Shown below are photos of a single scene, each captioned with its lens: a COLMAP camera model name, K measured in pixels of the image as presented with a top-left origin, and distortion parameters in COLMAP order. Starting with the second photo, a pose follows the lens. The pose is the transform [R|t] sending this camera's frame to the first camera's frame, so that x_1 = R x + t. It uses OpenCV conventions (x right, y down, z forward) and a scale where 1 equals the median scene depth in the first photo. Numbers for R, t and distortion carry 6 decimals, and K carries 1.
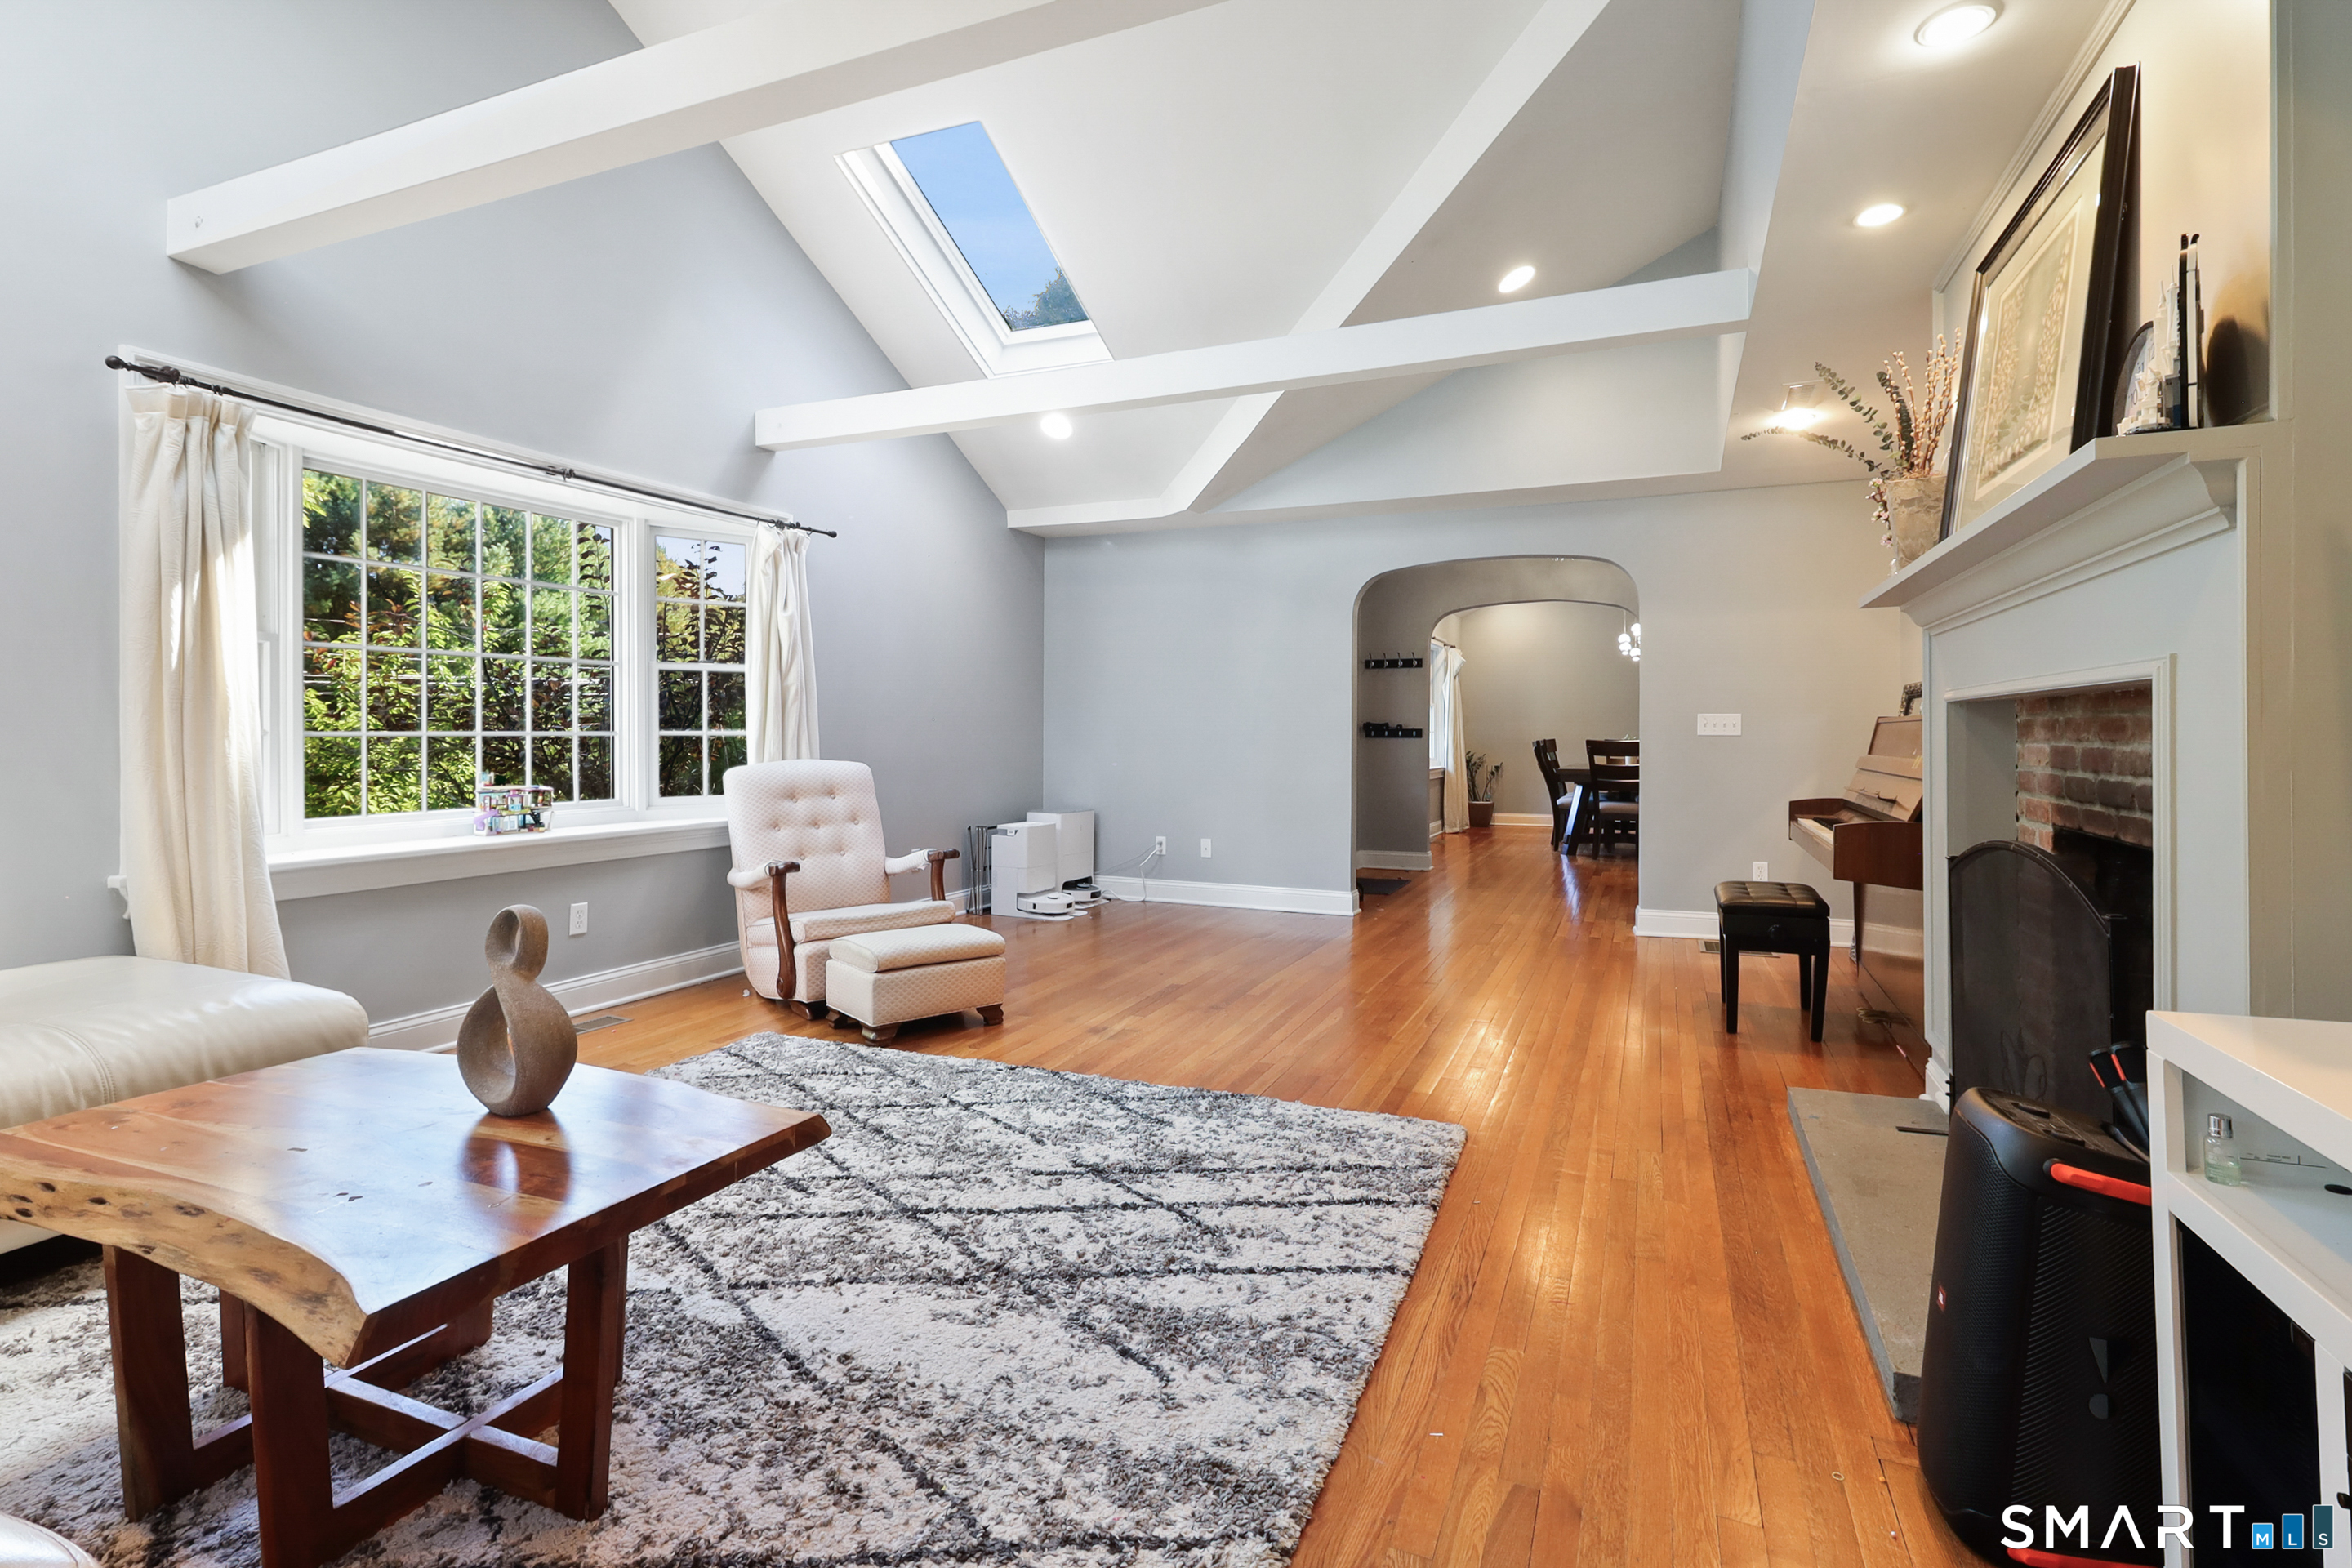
lens RADIAL K [[1105.5, 0, 1192.6], [0, 1105.5, 734.0], [0, 0, 1]] dist [0.006066, -0.002057]
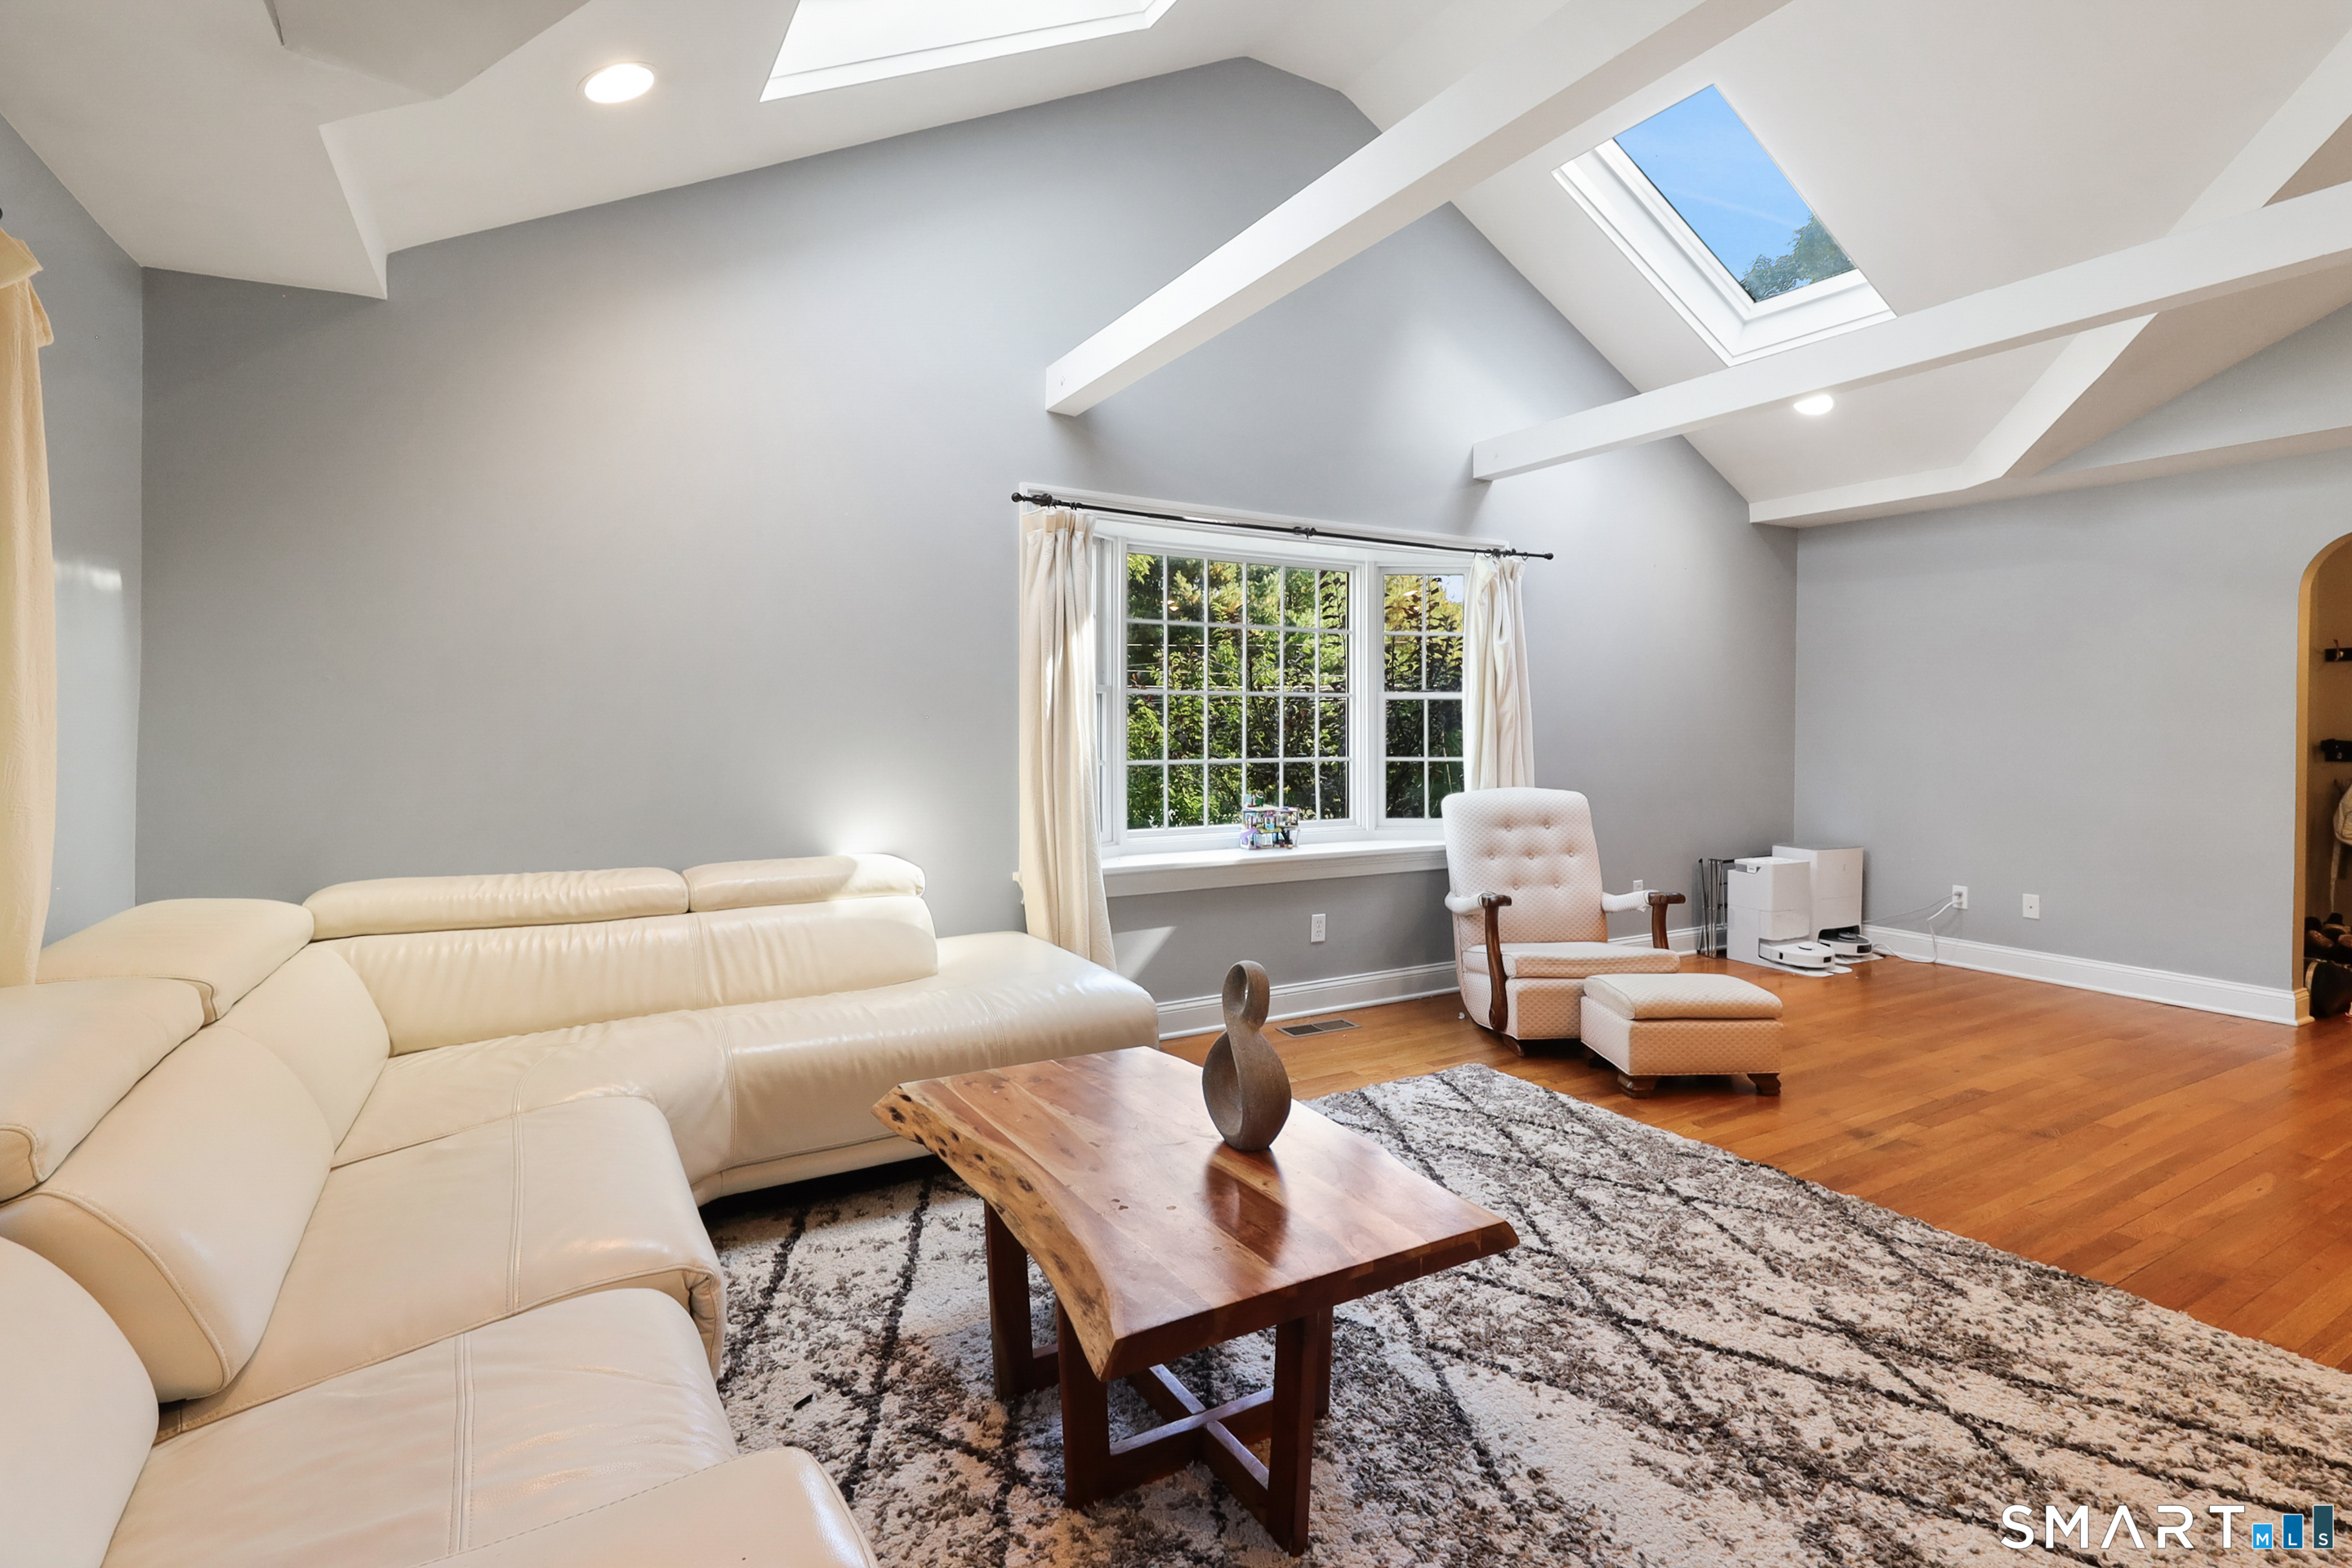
lens RADIAL K [[1105.5, 0, 1179.2], [0, 1105.5, 728.9], [0, 0, 1]] dist [0.006066, -0.002057]
pose [[0.797631, 0.002502, -0.603140, 0.009936], [-0.002480, 0.999997, 0.000869, -0.050707], [0.603141, 0.000803, 0.797635, 0.035080]]
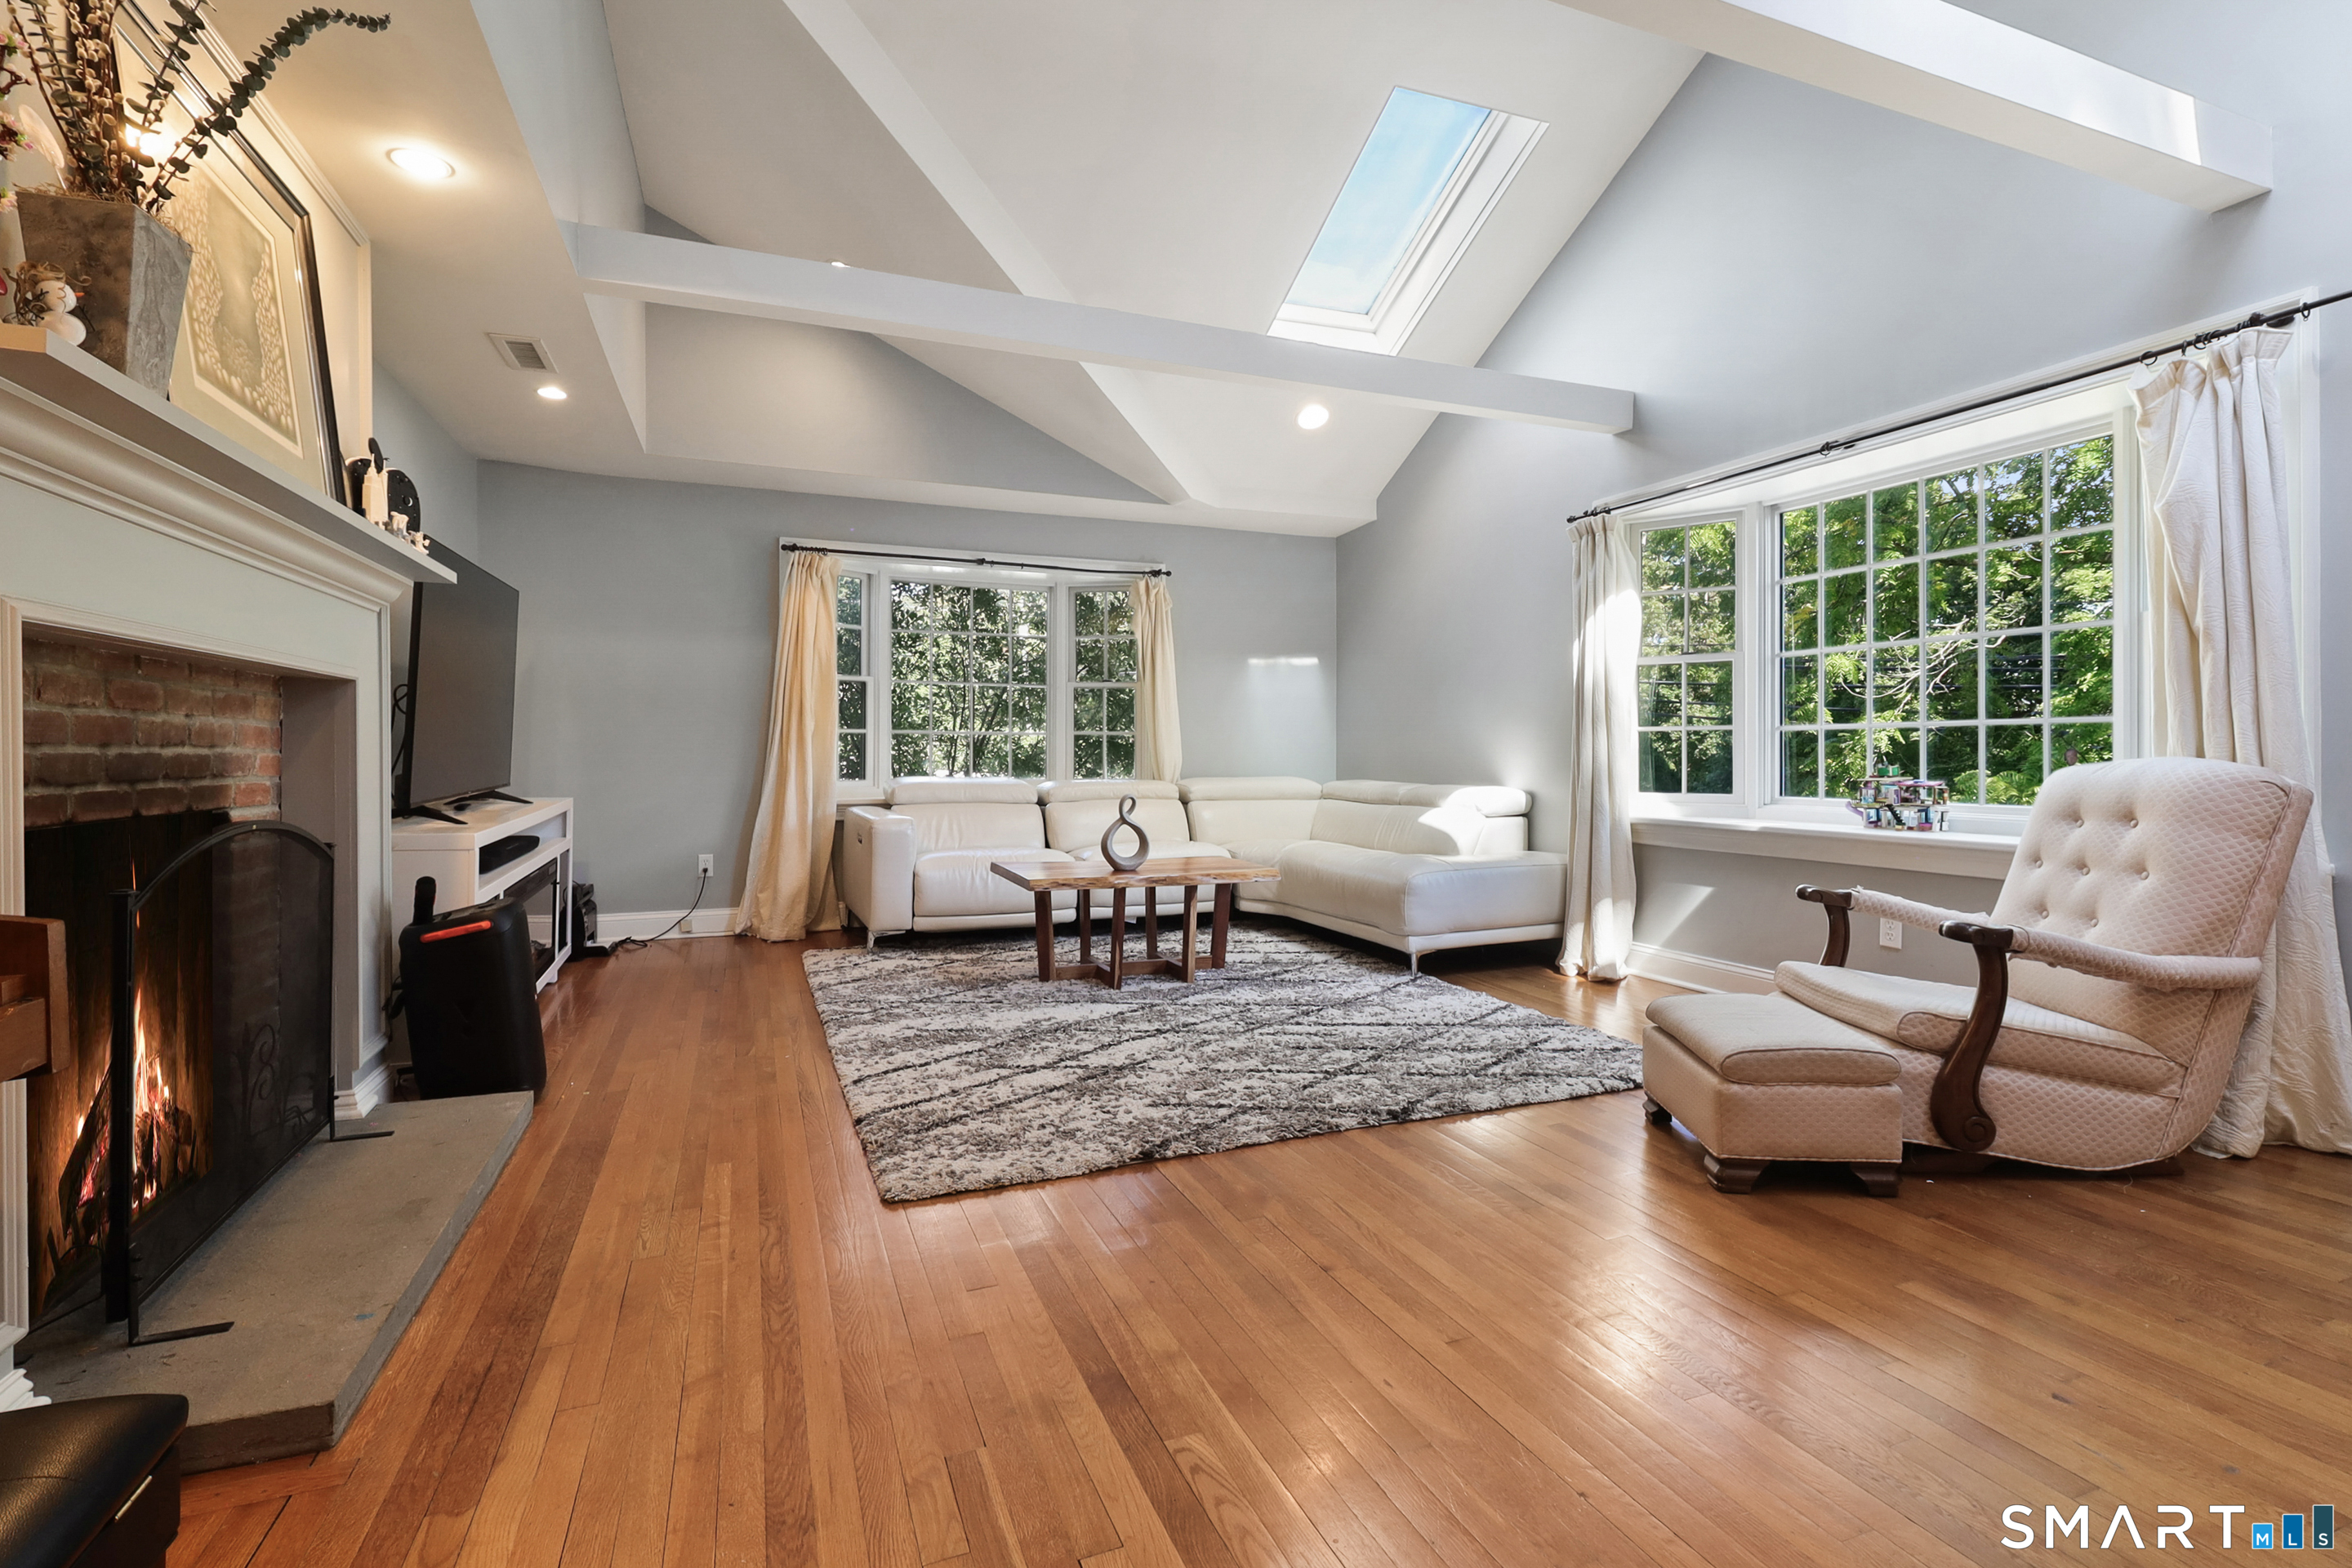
lens RADIAL K [[1105.5, 0, 1193.0], [0, 1105.5, 772.6], [0, 0, 1]] dist [0.006066, -0.002057]
pose [[-0.716021, 0.012746, -0.697963, 0.676492], [0.001302, 0.999856, 0.016924, 0.035180], [0.698078, 0.011209, -0.715934, 1.811782]]
